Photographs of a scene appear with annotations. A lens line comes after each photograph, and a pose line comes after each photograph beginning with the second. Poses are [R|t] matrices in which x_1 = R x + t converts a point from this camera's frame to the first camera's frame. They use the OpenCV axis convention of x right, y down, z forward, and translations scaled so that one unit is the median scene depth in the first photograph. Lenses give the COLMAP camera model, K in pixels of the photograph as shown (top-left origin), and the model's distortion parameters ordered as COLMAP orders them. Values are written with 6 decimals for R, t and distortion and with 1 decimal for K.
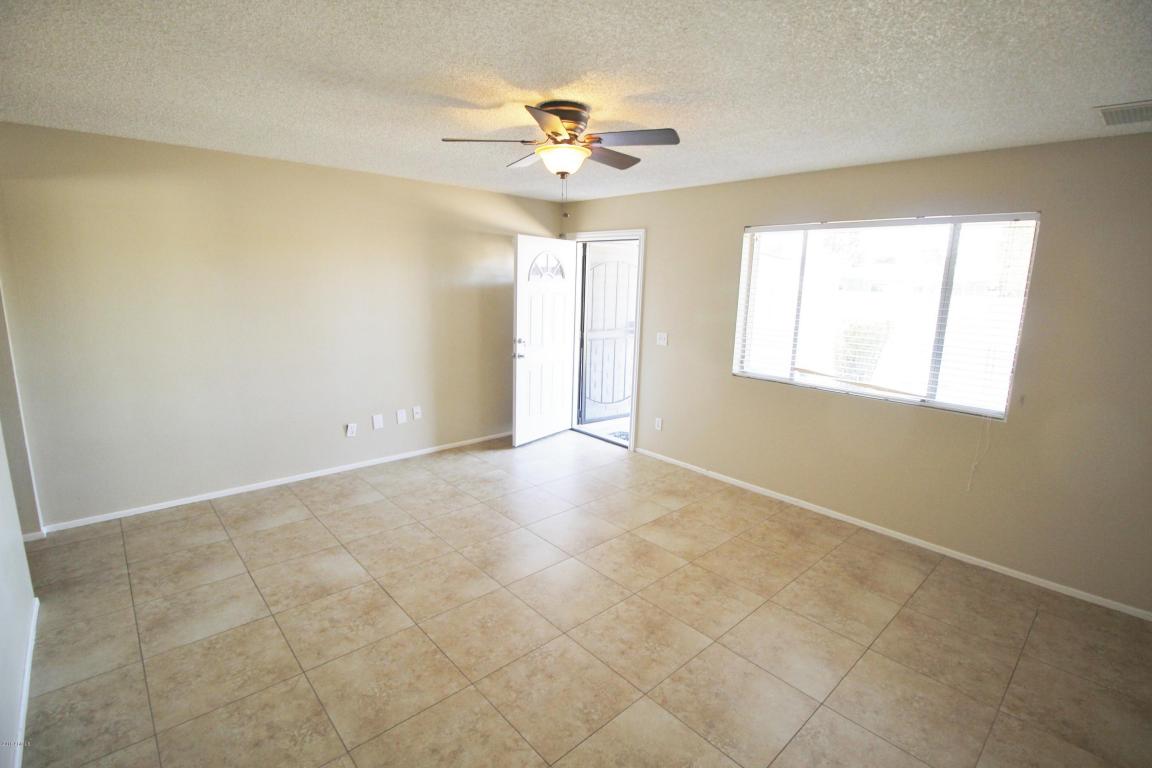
lens RADIAL K [[532.4, 0, 580.2], [0, 532.4, 381.4], [0, 0, 1]] dist [0.000206, 0.000000]
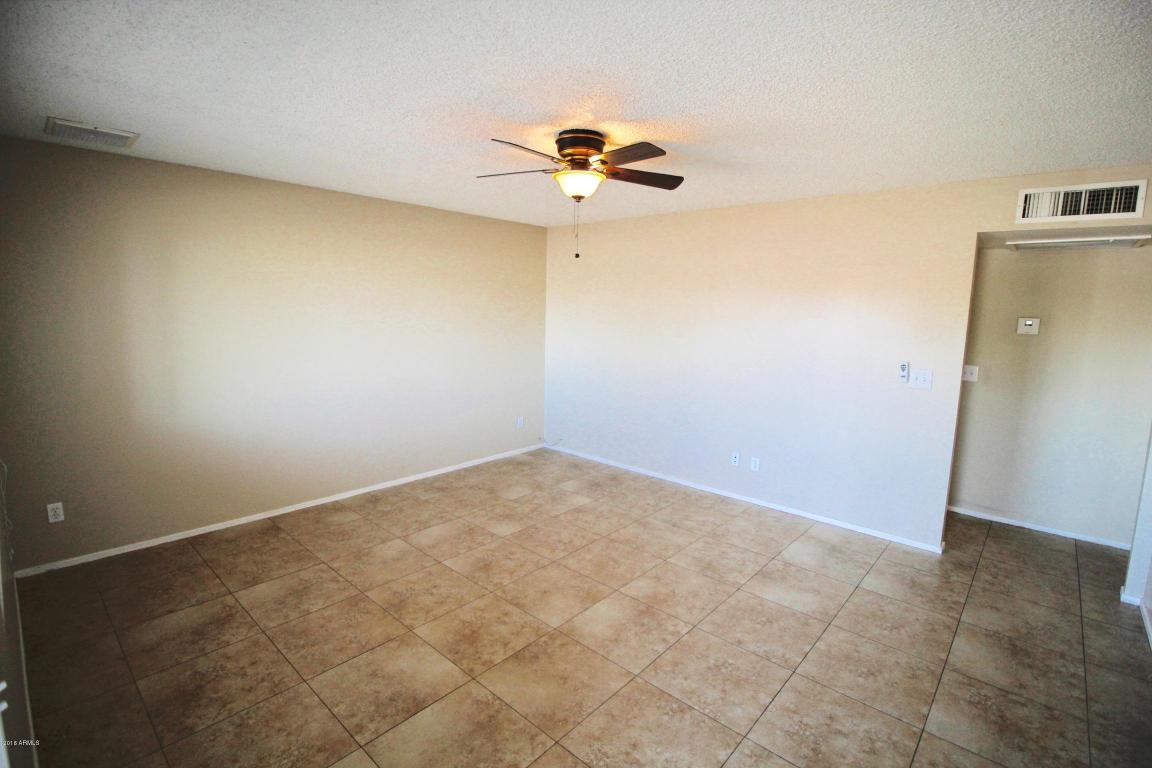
lens RADIAL K [[532.4, 0, 579.7], [0, 532.4, 383.3], [0, 0, 1]] dist [0.000206, 0.000000]
pose [[-0.994275, -0.037220, -0.100161, 0.048383], [-0.068066, 0.943199, 0.325180, -0.324075], [0.082368, 0.330136, -0.940333, 1.771994]]
